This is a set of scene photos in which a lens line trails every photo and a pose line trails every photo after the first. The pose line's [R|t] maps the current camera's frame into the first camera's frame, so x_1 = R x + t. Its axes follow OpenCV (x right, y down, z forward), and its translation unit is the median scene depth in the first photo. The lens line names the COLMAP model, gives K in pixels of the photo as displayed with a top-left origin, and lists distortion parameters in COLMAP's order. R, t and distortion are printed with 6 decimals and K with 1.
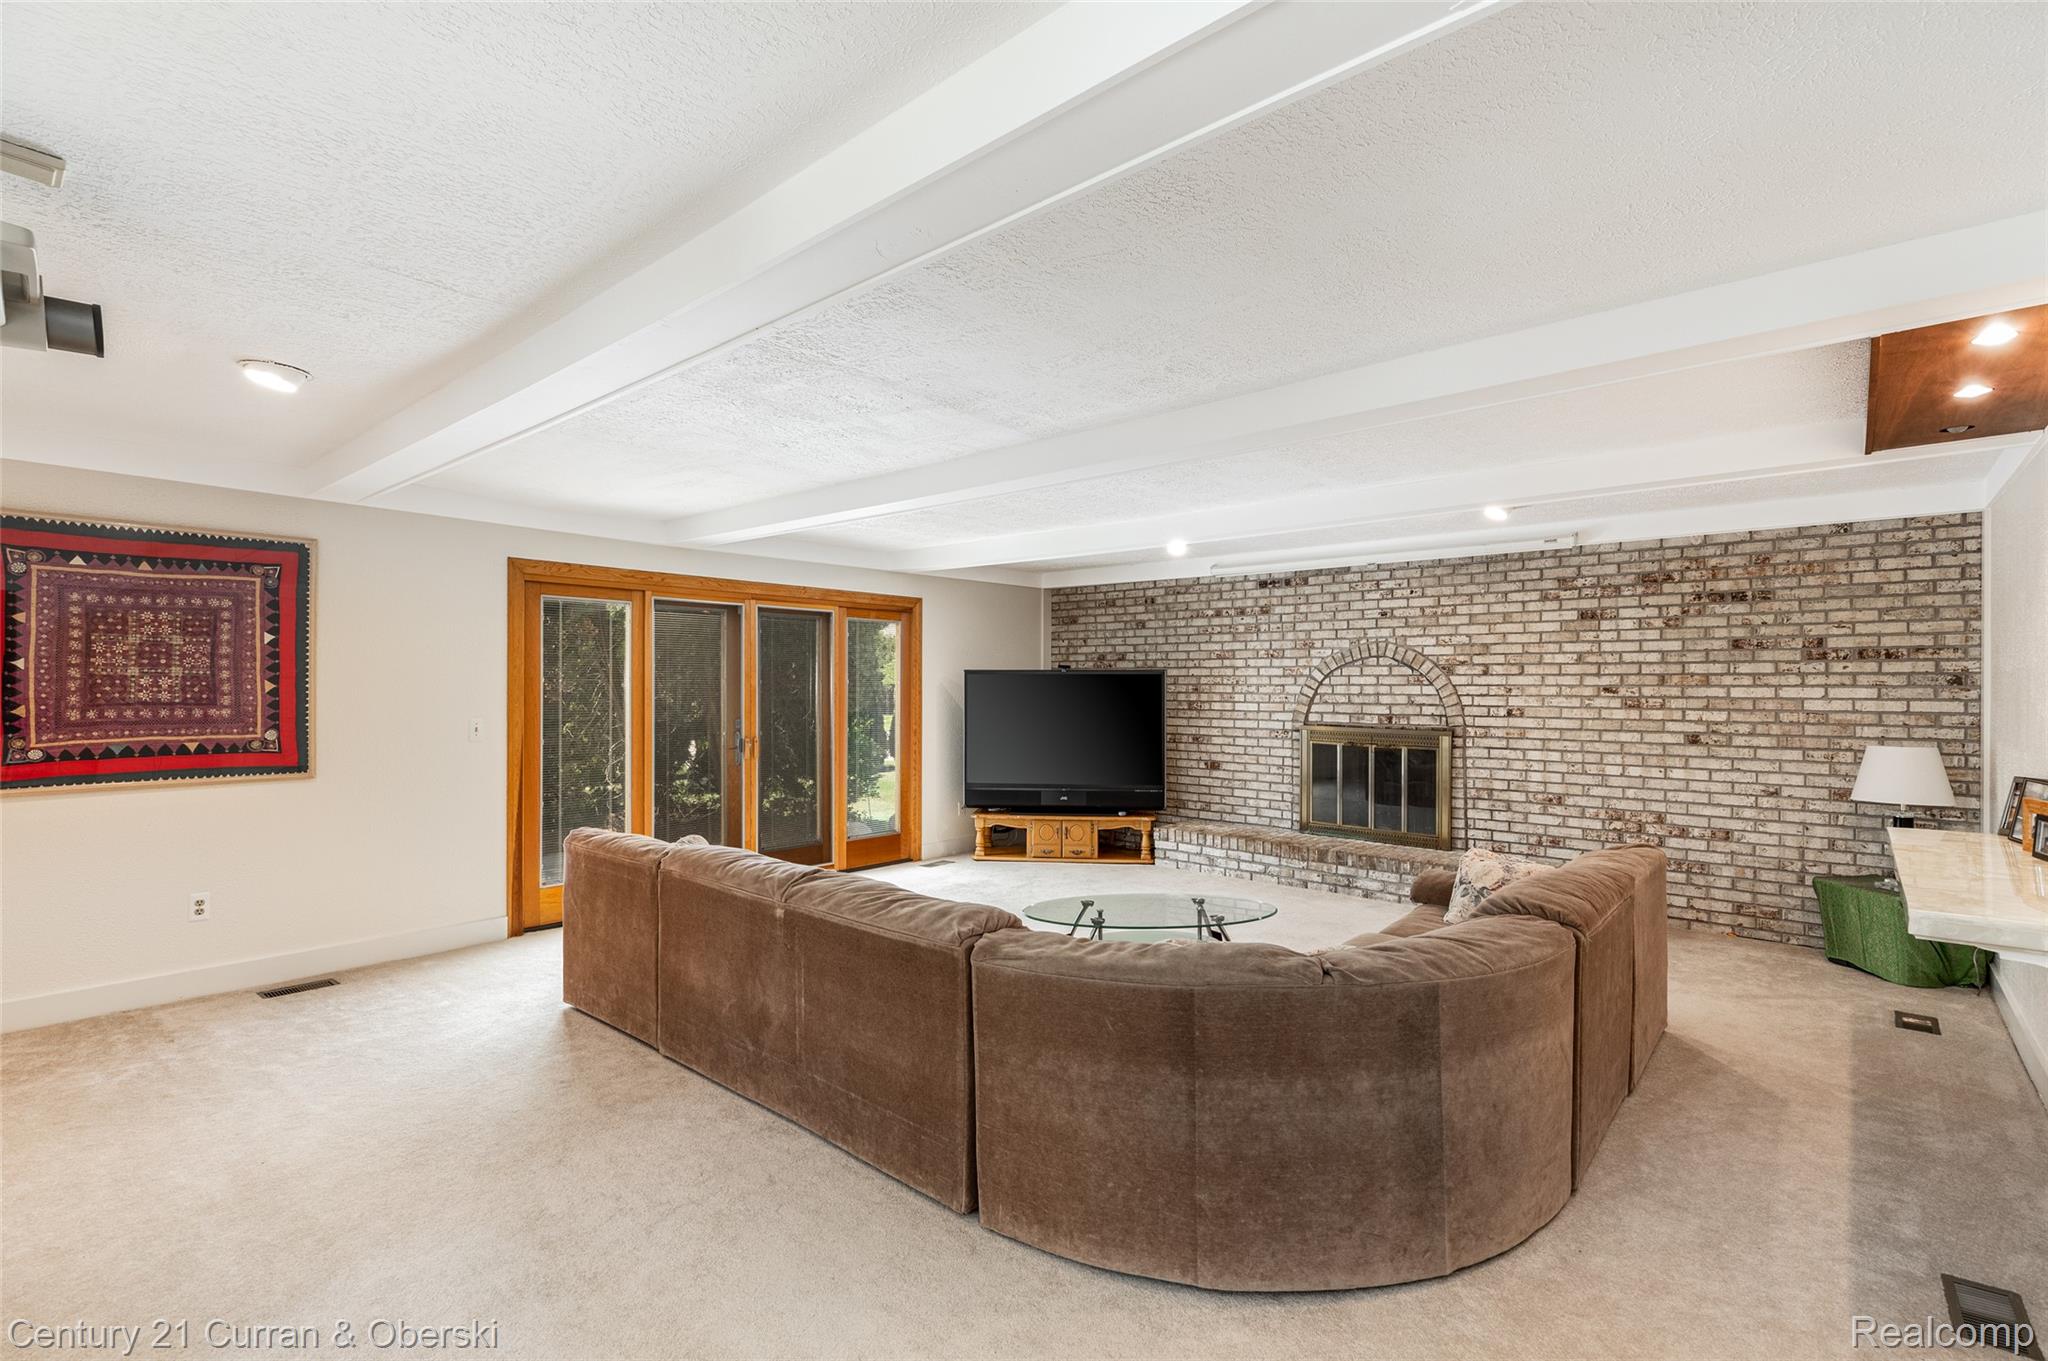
lens RADIAL K [[938.6, 0, 1031.2], [0, 938.6, 682.2], [0, 0, 1]] dist [0.006832, 0.000265]
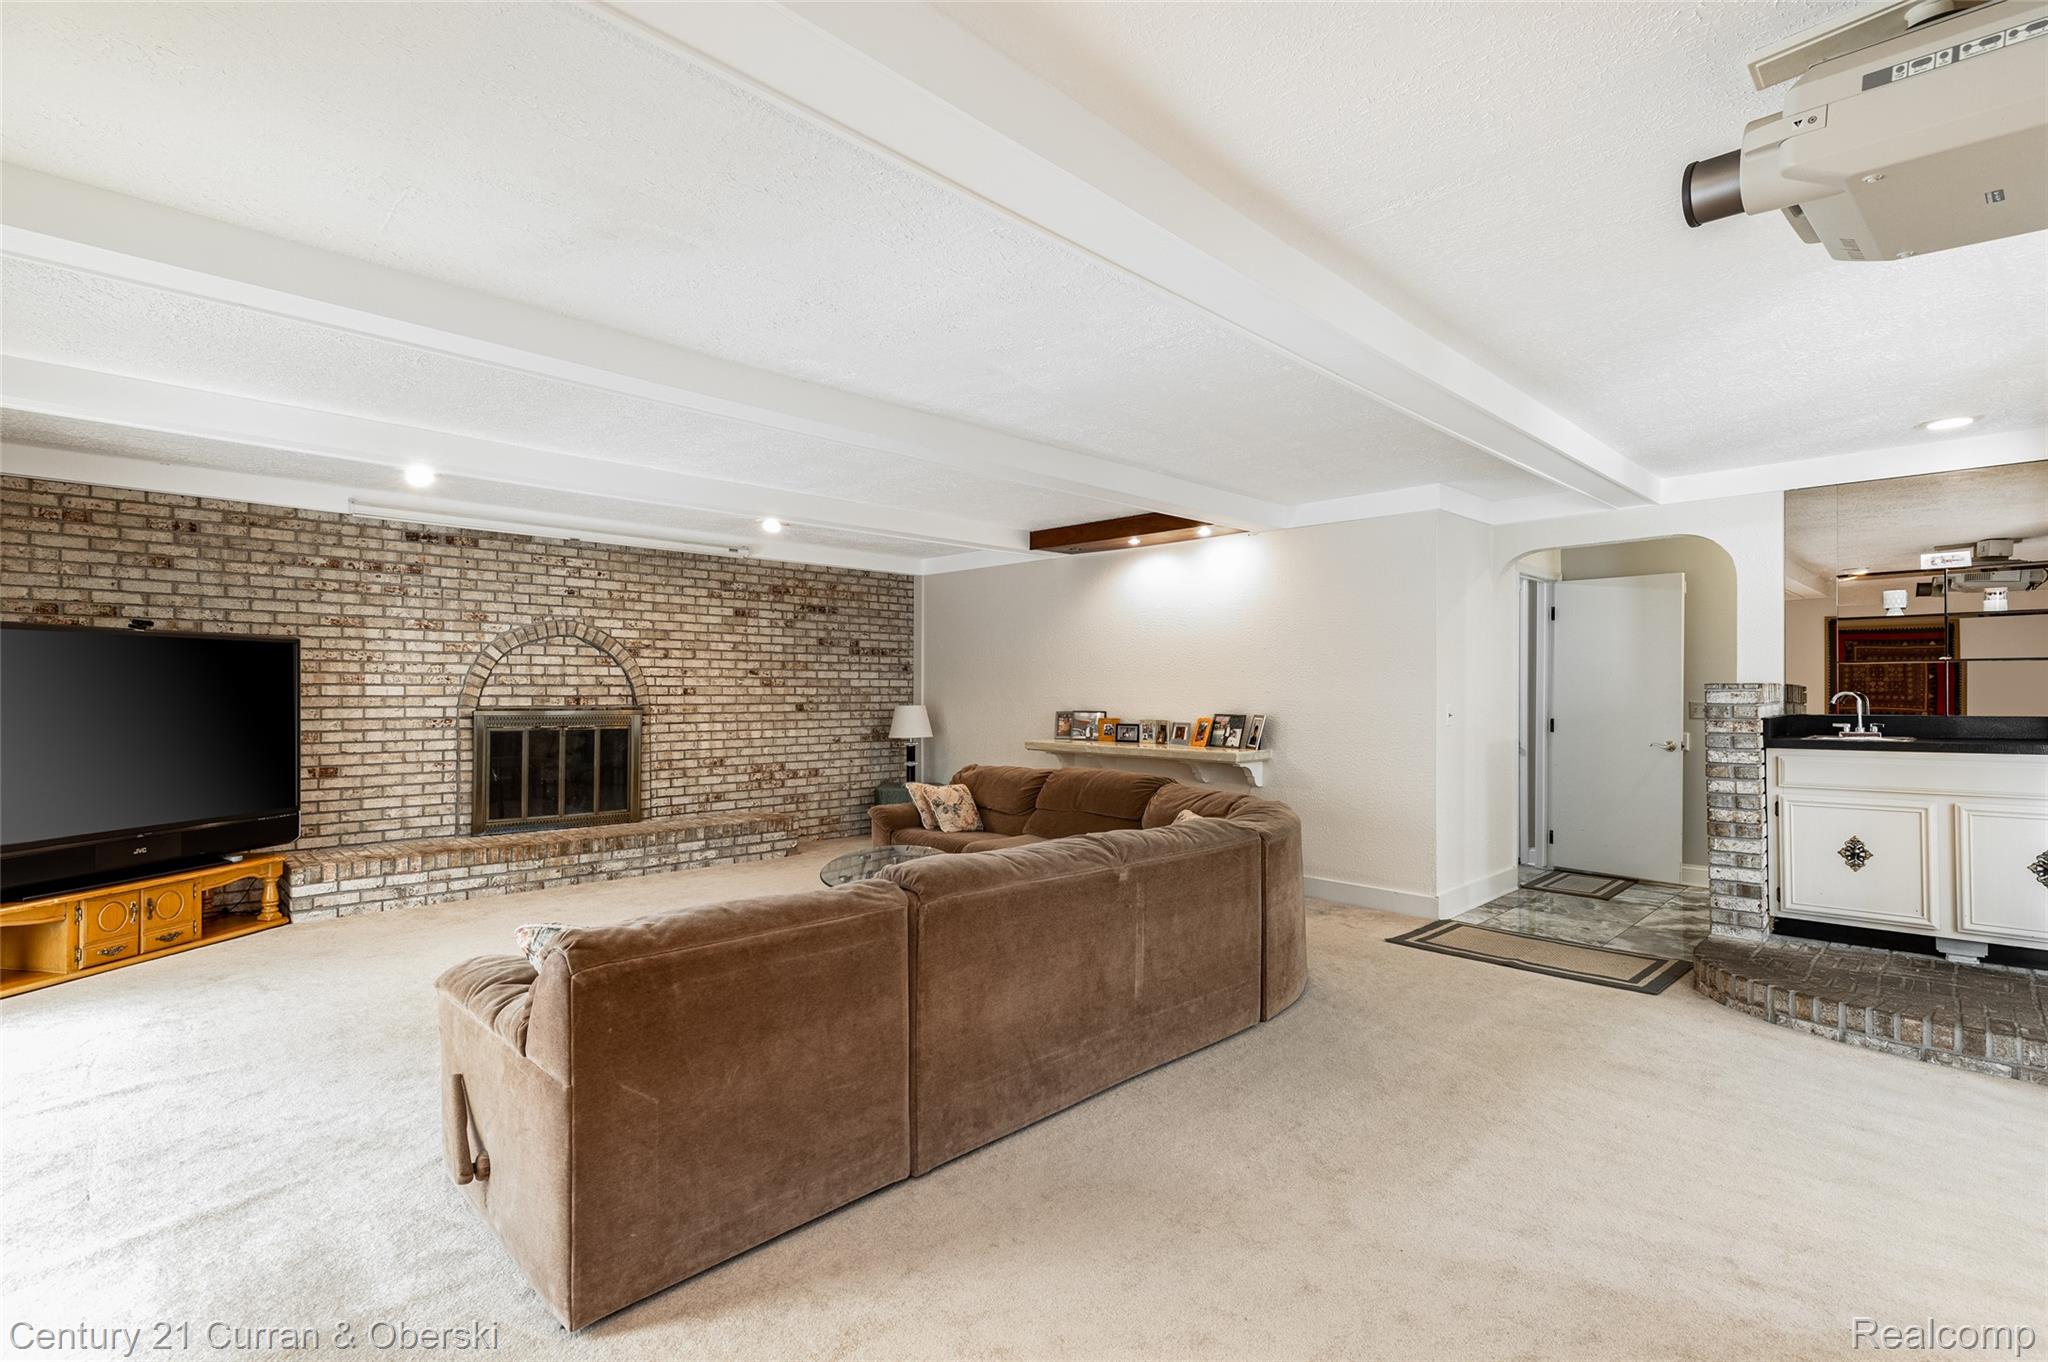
lens RADIAL K [[938.6, 0, 1032.5], [0, 938.6, 687.0], [0, 0, 1]] dist [0.006832, 0.000265]
pose [[0.073041, -0.001447, 0.997328, -0.586450], [-0.005623, 0.999982, 0.001863, 0.021574], [-0.997313, -0.005744, 0.073032, 0.477723]]
